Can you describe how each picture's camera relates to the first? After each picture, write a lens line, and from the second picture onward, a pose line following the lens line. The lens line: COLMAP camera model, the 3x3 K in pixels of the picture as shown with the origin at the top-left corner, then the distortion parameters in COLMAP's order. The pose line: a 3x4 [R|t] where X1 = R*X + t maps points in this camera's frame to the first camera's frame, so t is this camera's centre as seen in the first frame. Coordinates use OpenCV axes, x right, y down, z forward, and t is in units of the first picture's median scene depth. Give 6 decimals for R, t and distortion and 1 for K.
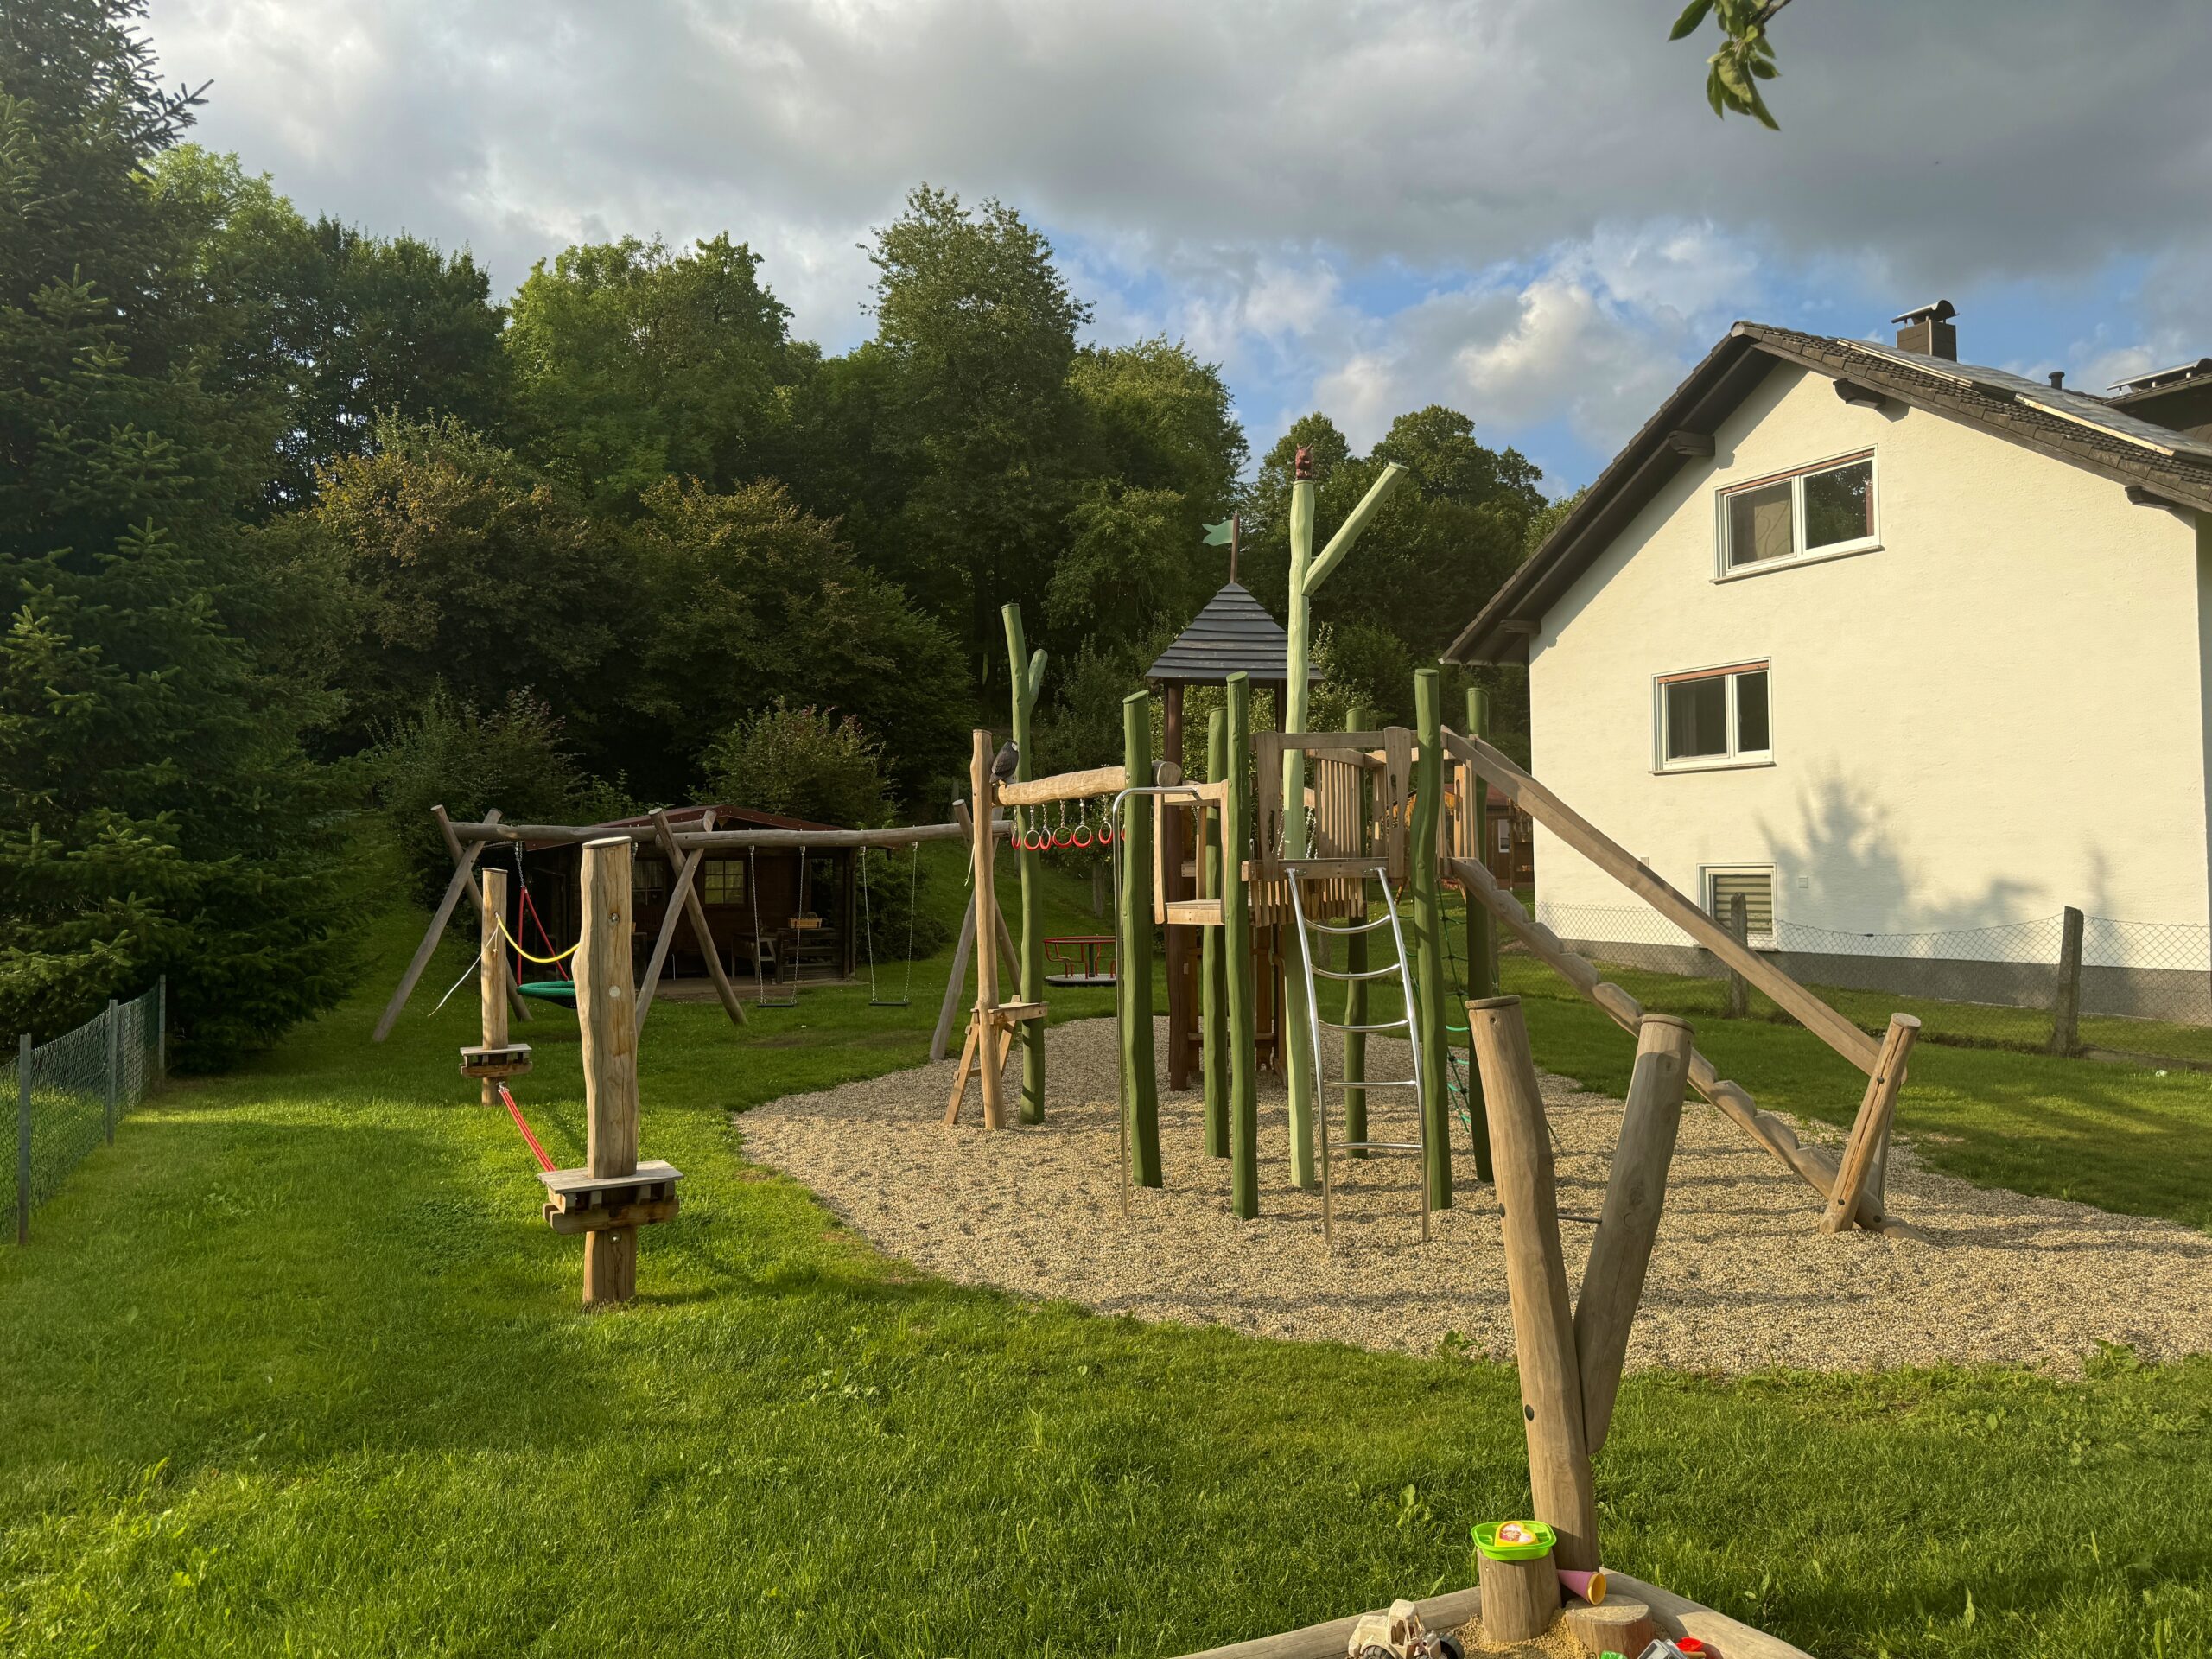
lens RADIAL K [[1597.2, 0, 1106.0], [0, 1597.2, 829.5], [0, 0, 1]] dist [0.099058, -0.083869]
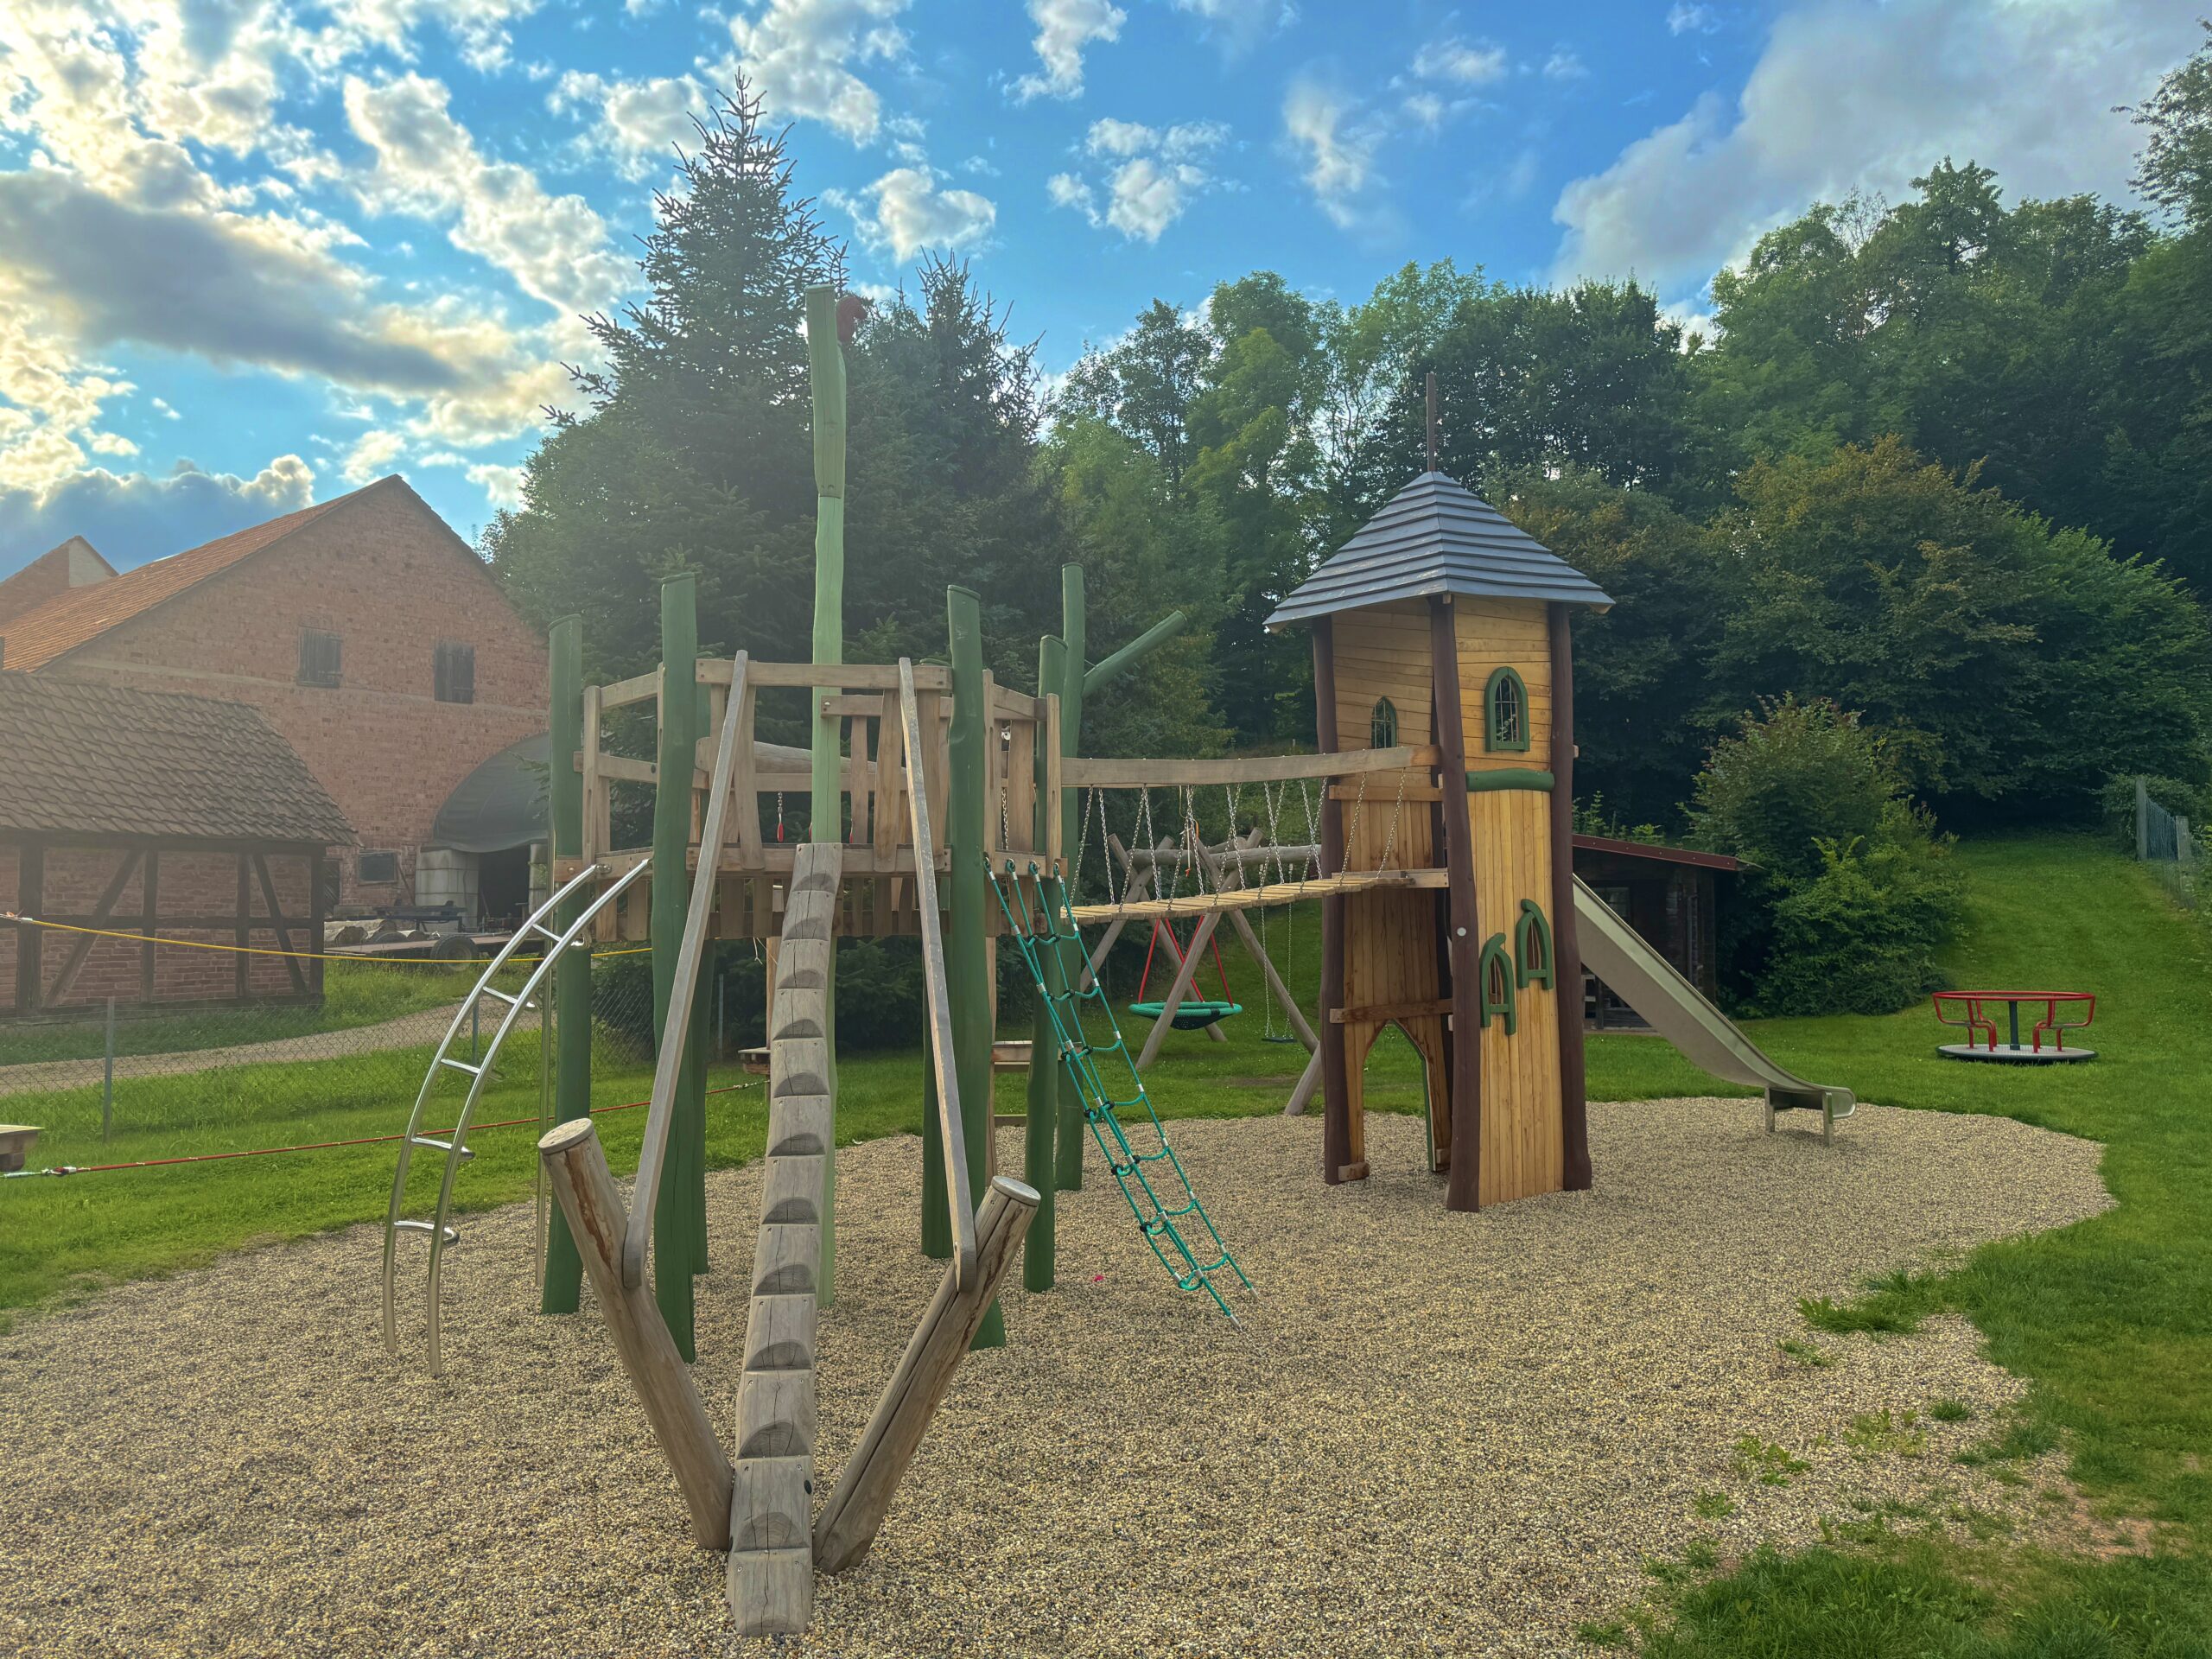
lens RADIAL K [[1597.2, 0, 1106.0], [0, 1597.2, 829.5], [0, 0, 1]] dist [0.099058, -0.083869]
pose [[0.671582, -0.049318, -0.739287, 0.150259], [0.033605, 0.998783, -0.036101, 0.005669], [0.740168, -0.000599, 0.672422, 0.140783]]
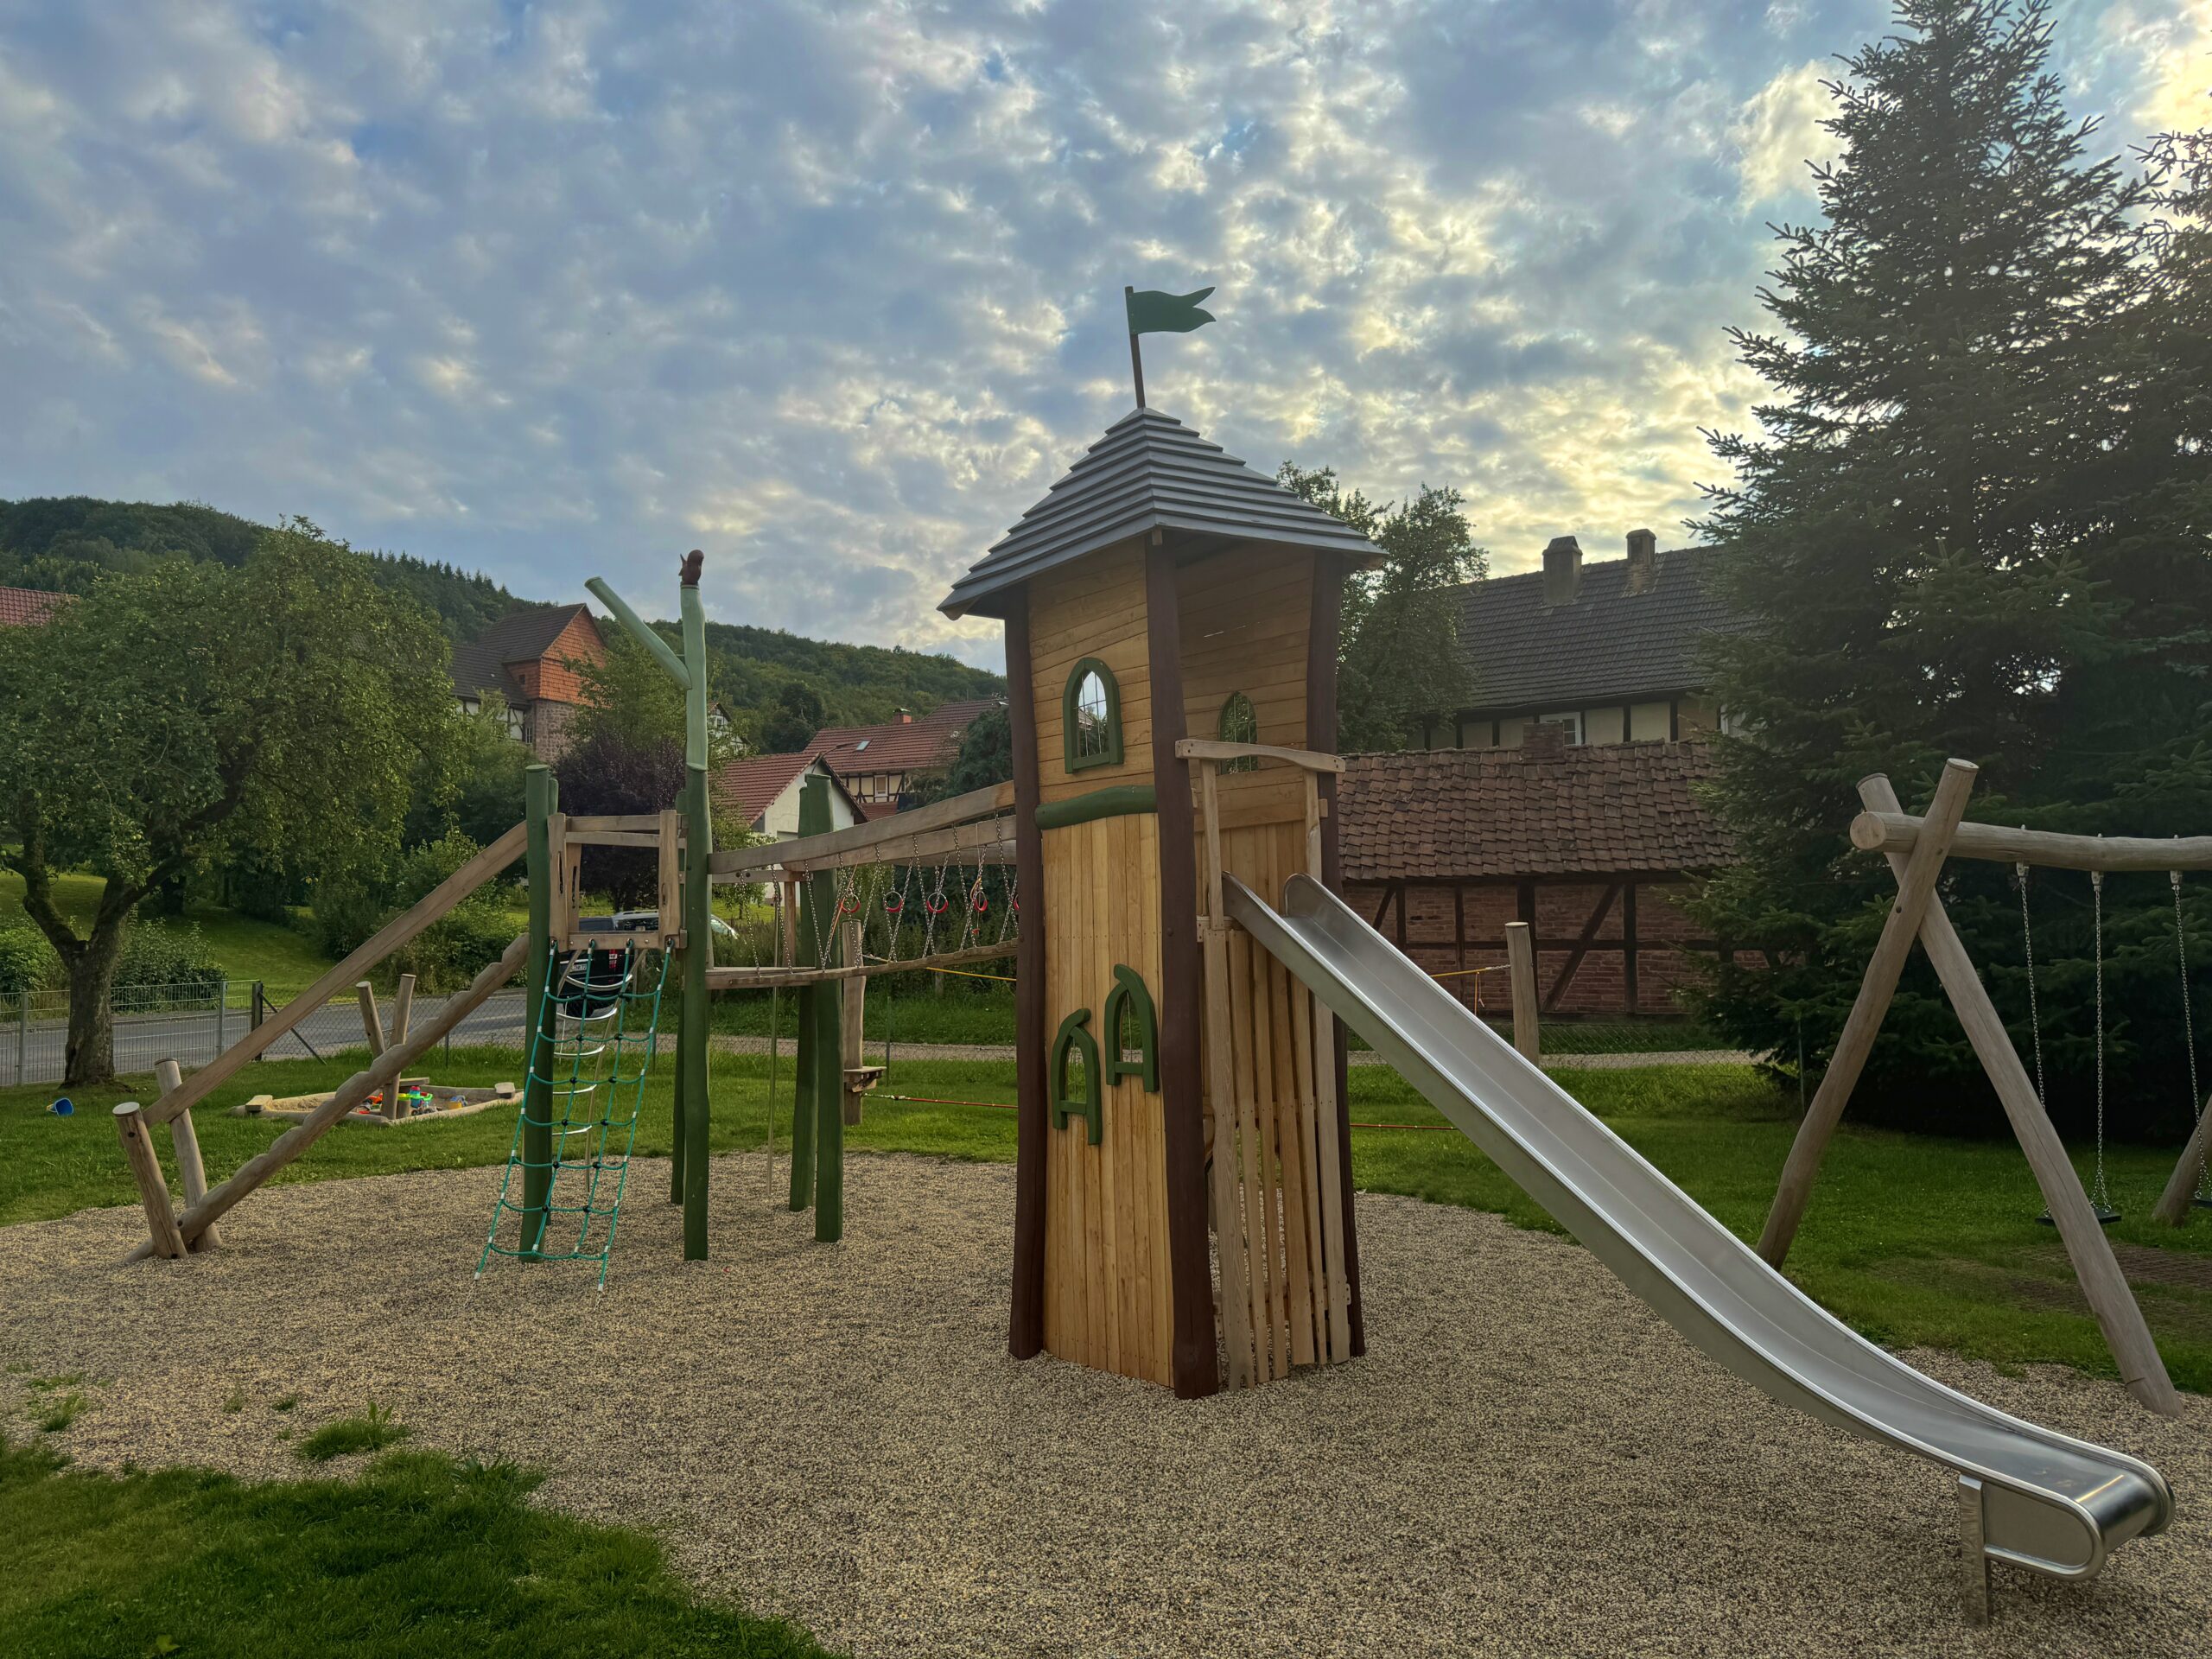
lens RADIAL K [[1597.2, 0, 1106.0], [0, 1597.2, 829.5], [0, 0, 1]] dist [0.099058, -0.083869]
pose [[-0.723238, -0.037620, -0.689573, 0.138873], [0.038383, 0.994782, -0.094528, 0.010494], [0.689531, -0.094834, -0.718021, 0.427632]]
